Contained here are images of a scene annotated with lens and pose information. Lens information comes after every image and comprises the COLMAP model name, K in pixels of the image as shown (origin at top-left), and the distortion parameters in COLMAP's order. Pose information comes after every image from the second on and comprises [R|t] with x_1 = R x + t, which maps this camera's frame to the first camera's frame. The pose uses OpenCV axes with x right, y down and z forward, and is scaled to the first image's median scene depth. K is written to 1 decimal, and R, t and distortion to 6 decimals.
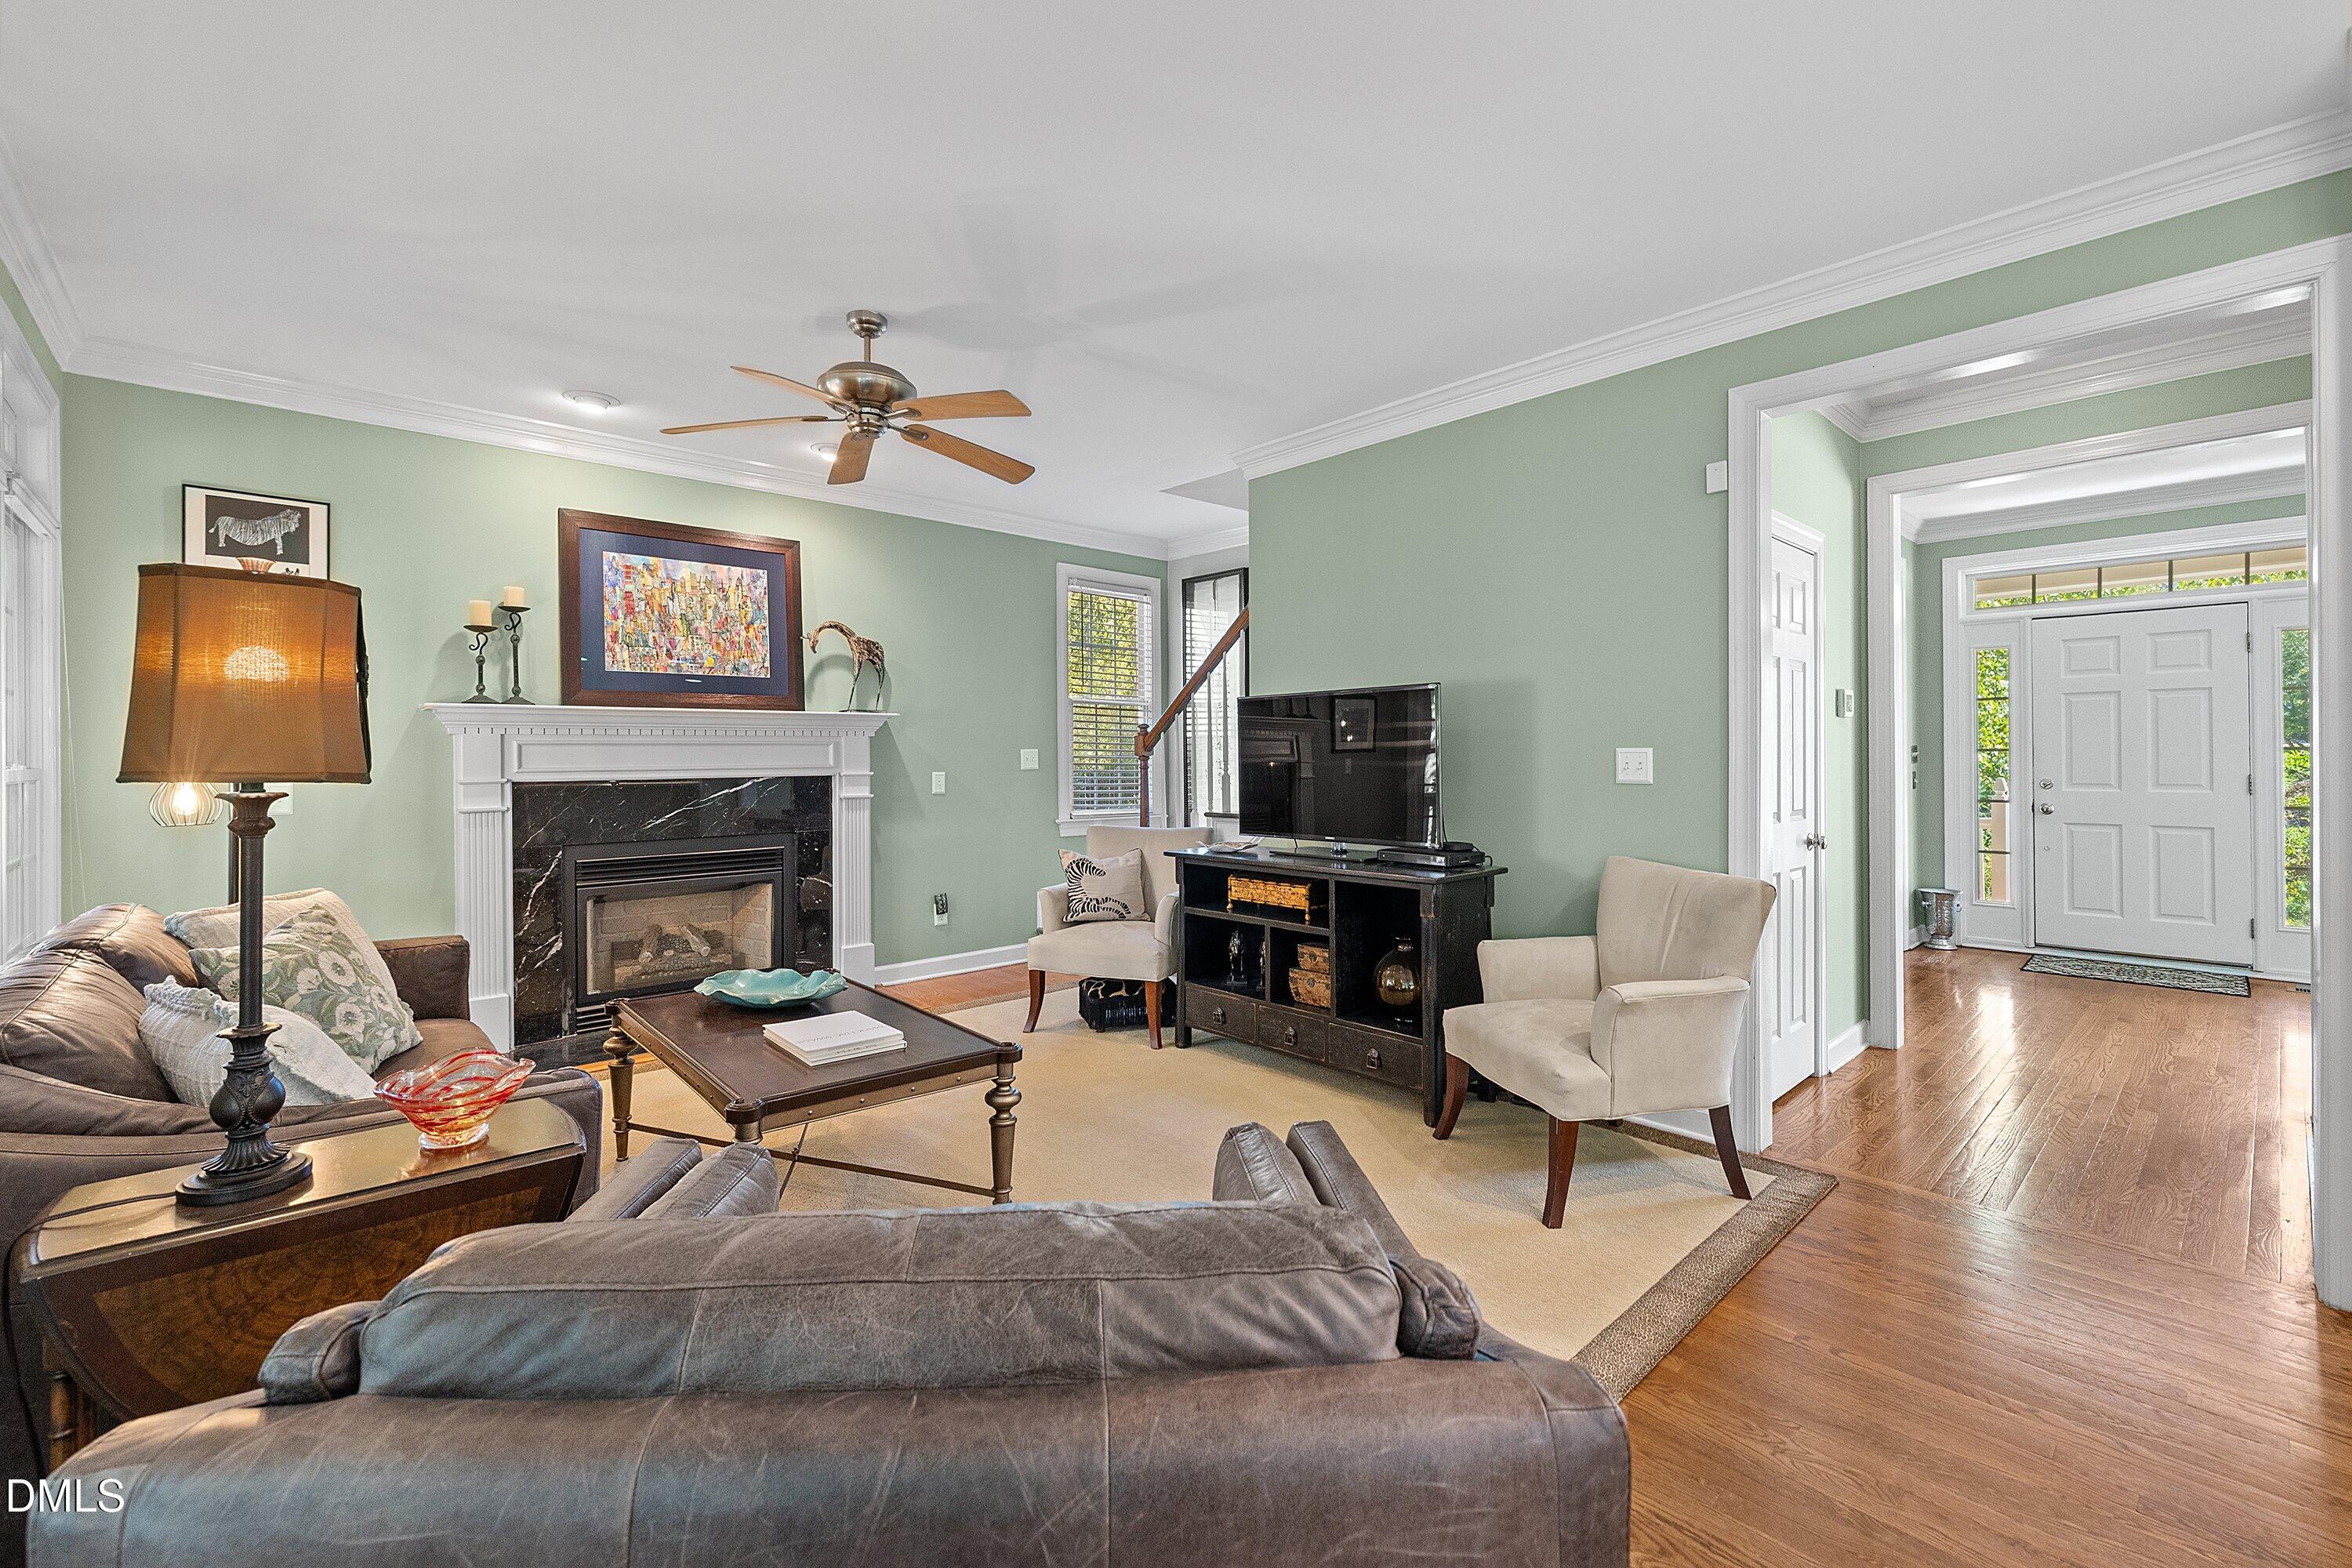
lens RADIAL K [[995.6, 0, 1180.3], [0, 995.6, 751.7], [0, 0, 1]] dist [-0.000631, 0.000429]
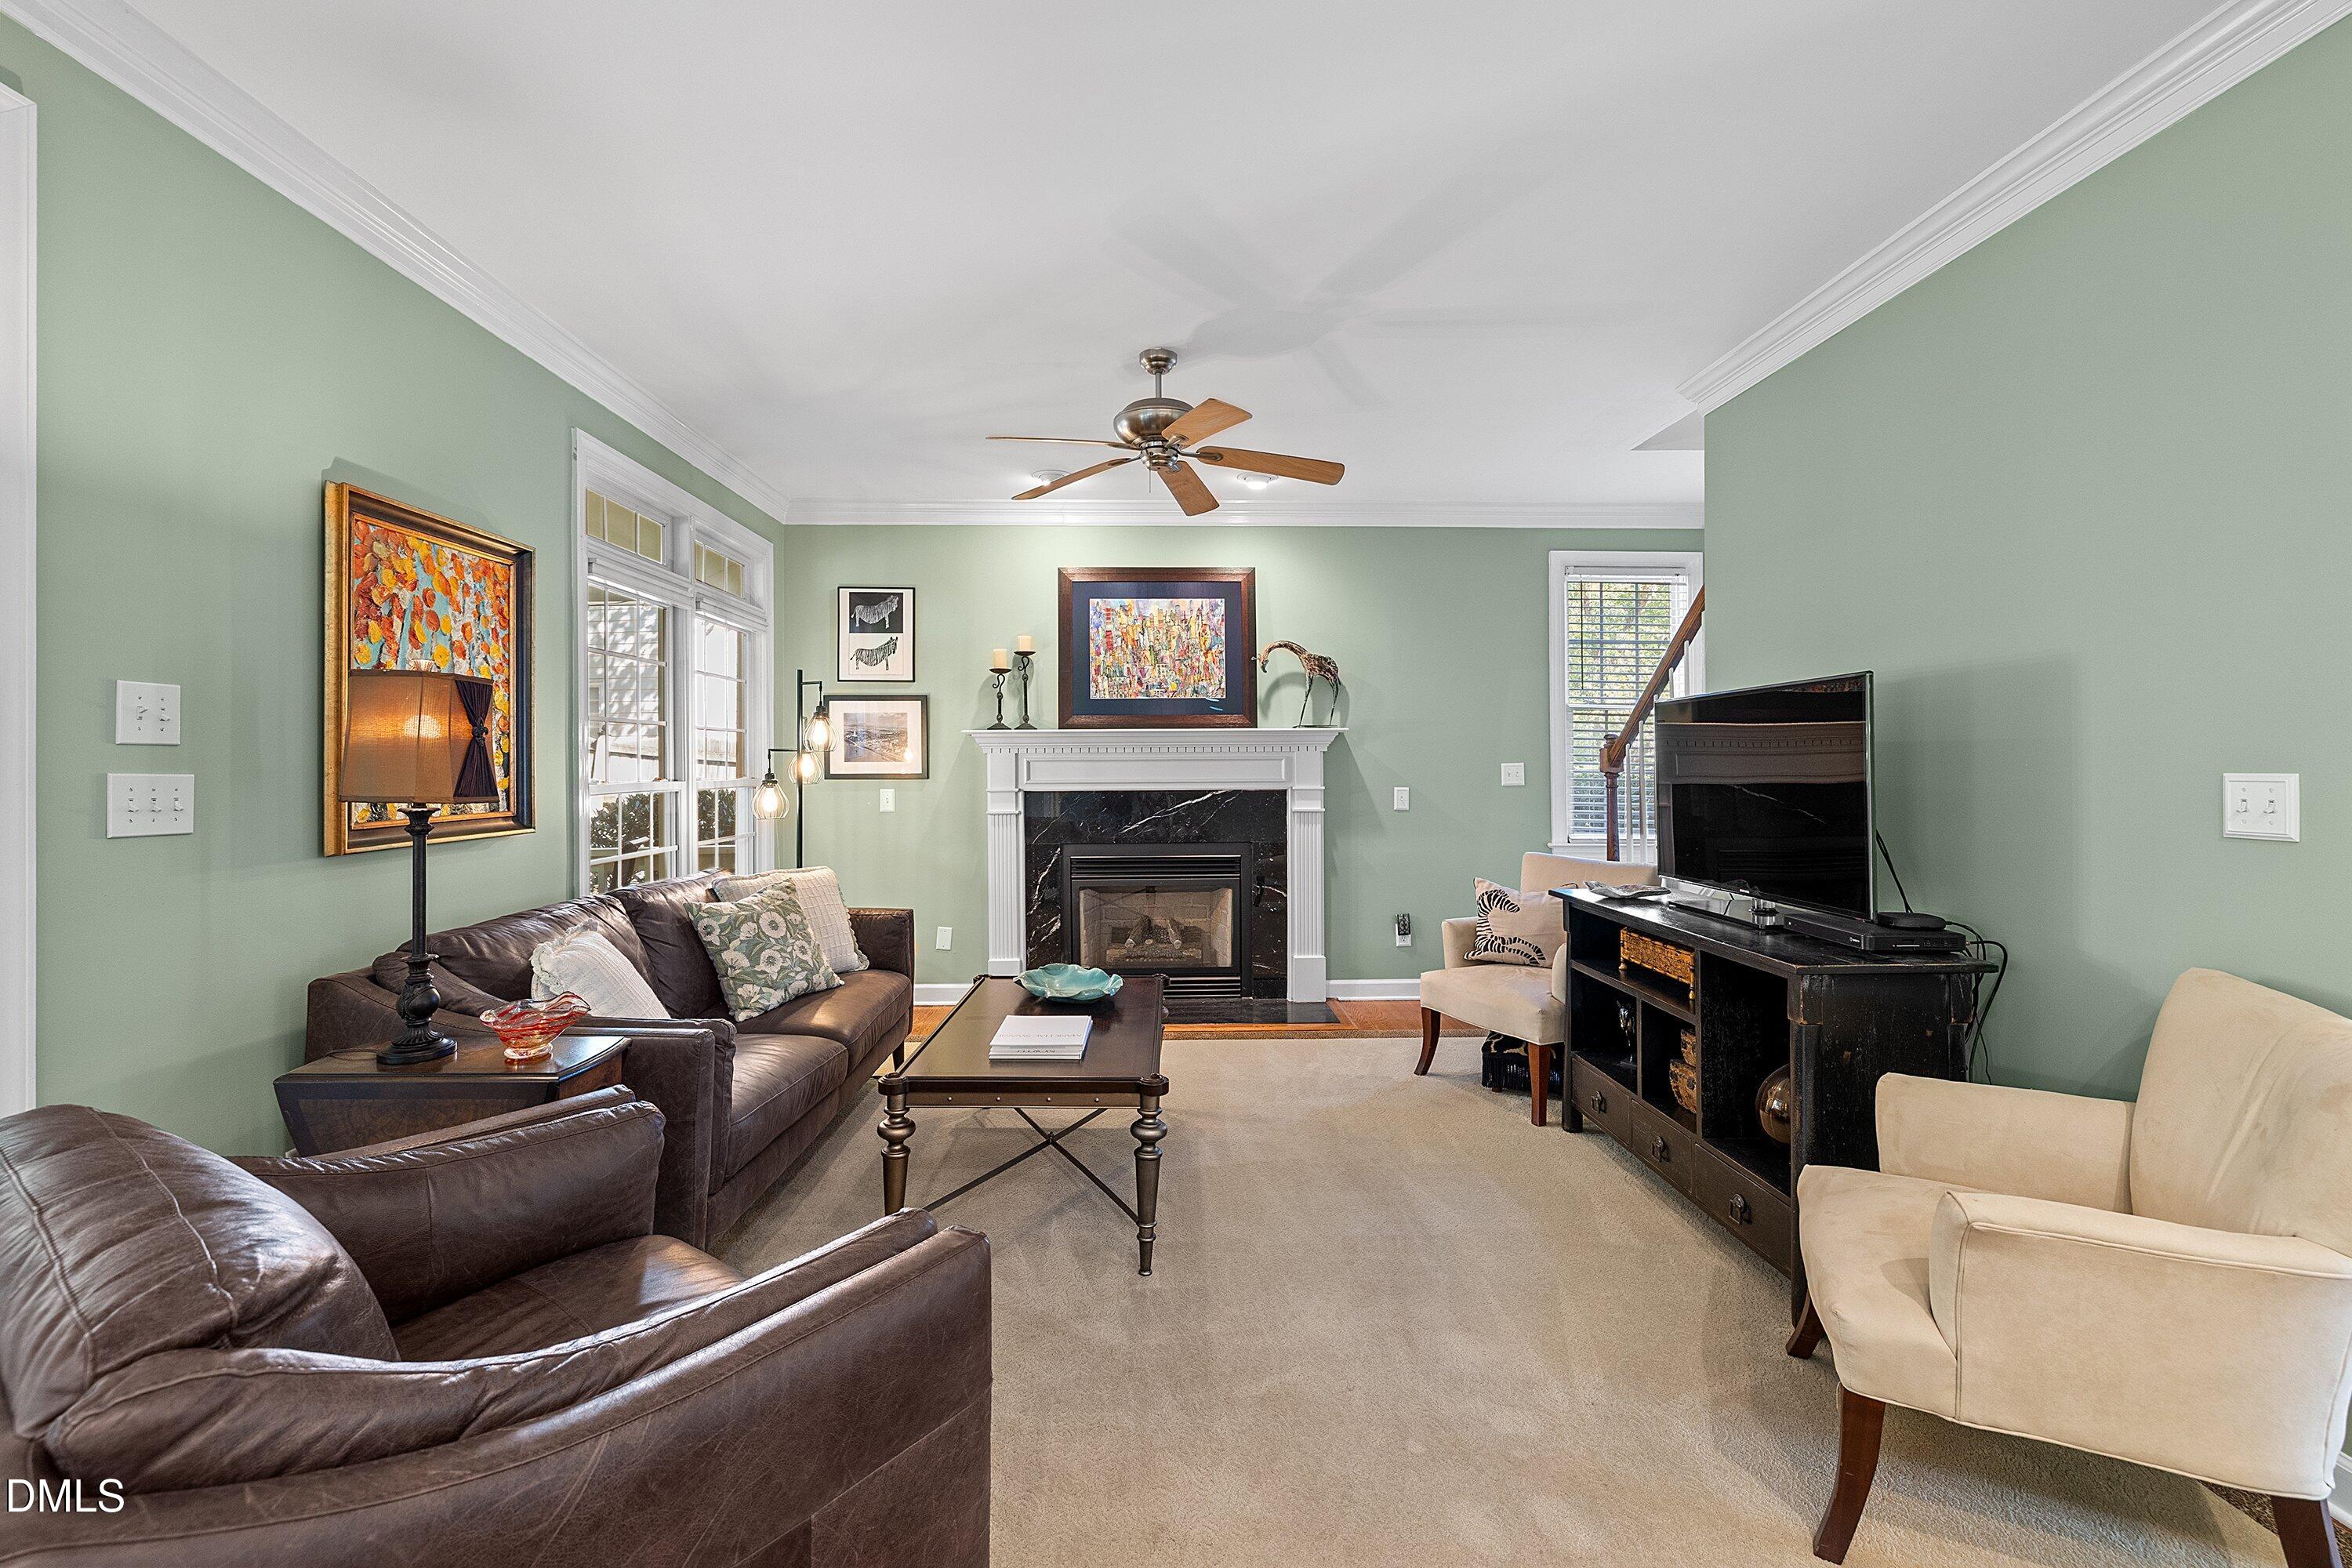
lens RADIAL K [[995.6, 0, 1178.0], [0, 995.6, 761.8], [0, 0, 1]] dist [-0.000631, 0.000429]
pose [[0.758742, 0.000571, -0.651391, 0.296961], [0.001736, 0.999994, 0.002899, -0.010040], [0.651389, -0.003331, 0.758737, 0.173102]]
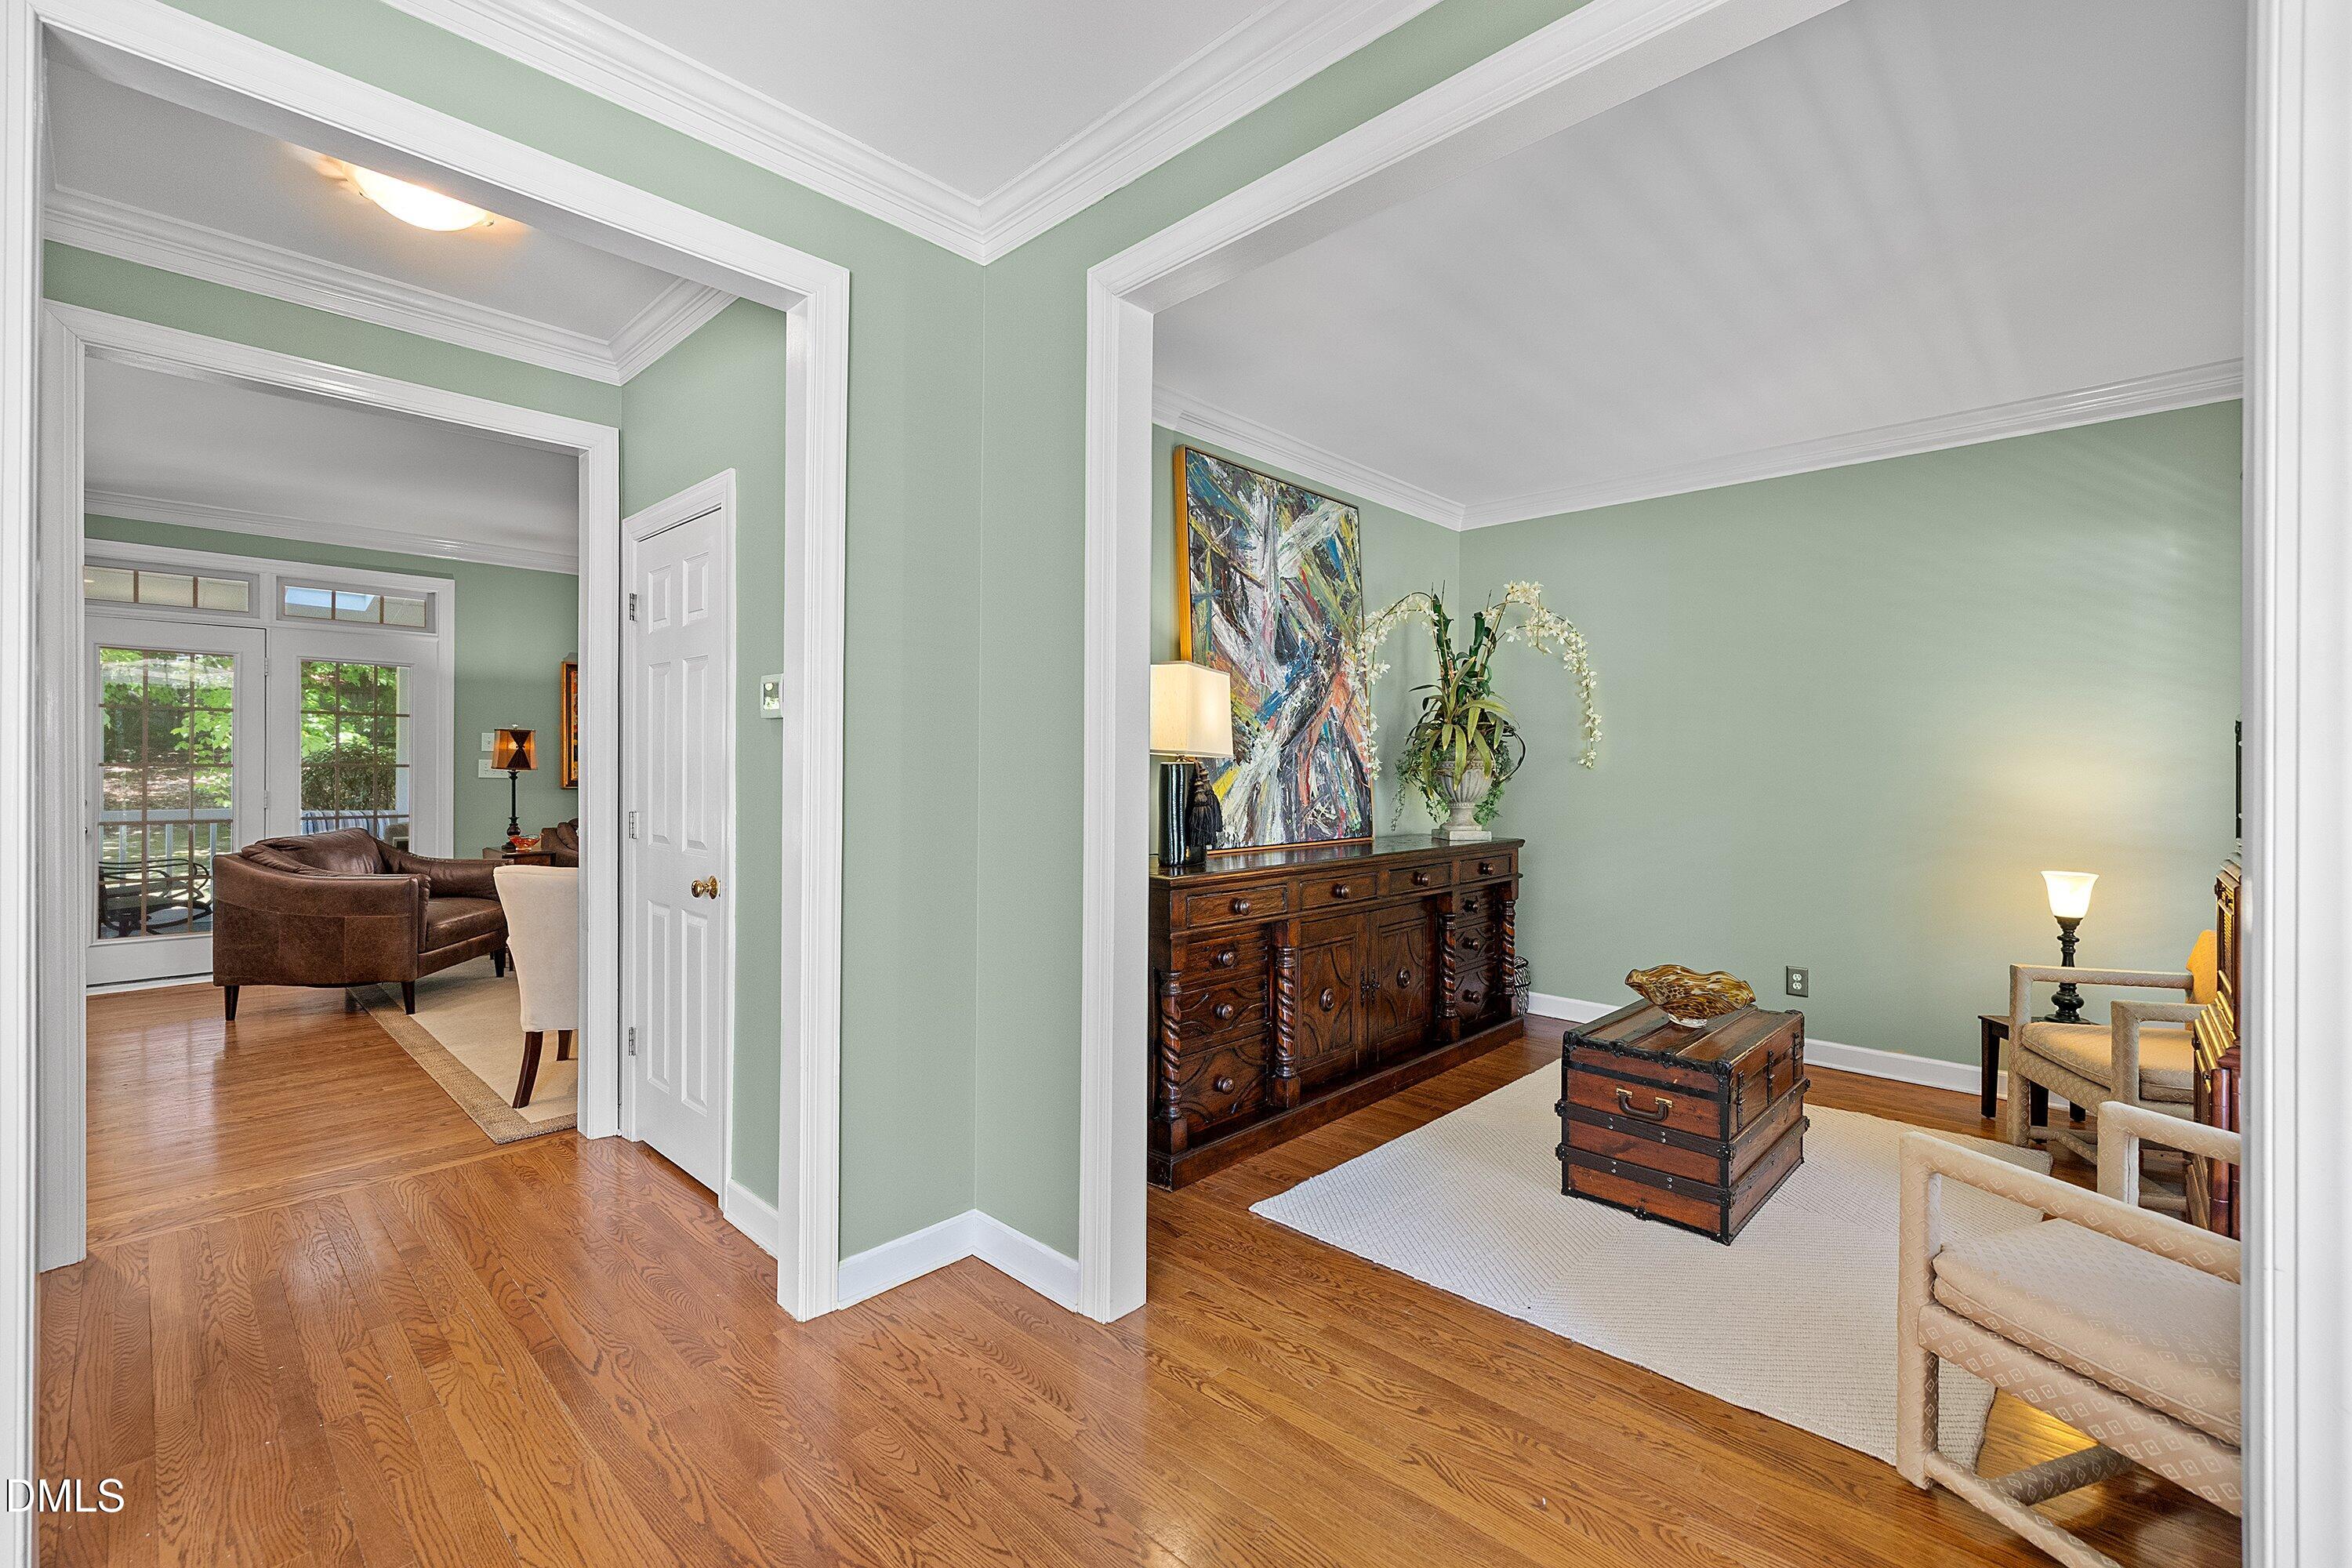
lens RADIAL K [[995.6, 0, 1167.6], [0, 995.6, 769.7], [0, 0, 1]] dist [-0.000631, 0.000429]
pose [[0.072445, 0.002627, -0.997369, 1.272613], [0.003942, 0.999988, 0.002920, 0.009151], [0.997365, -0.004144, 0.072434, 1.157774]]
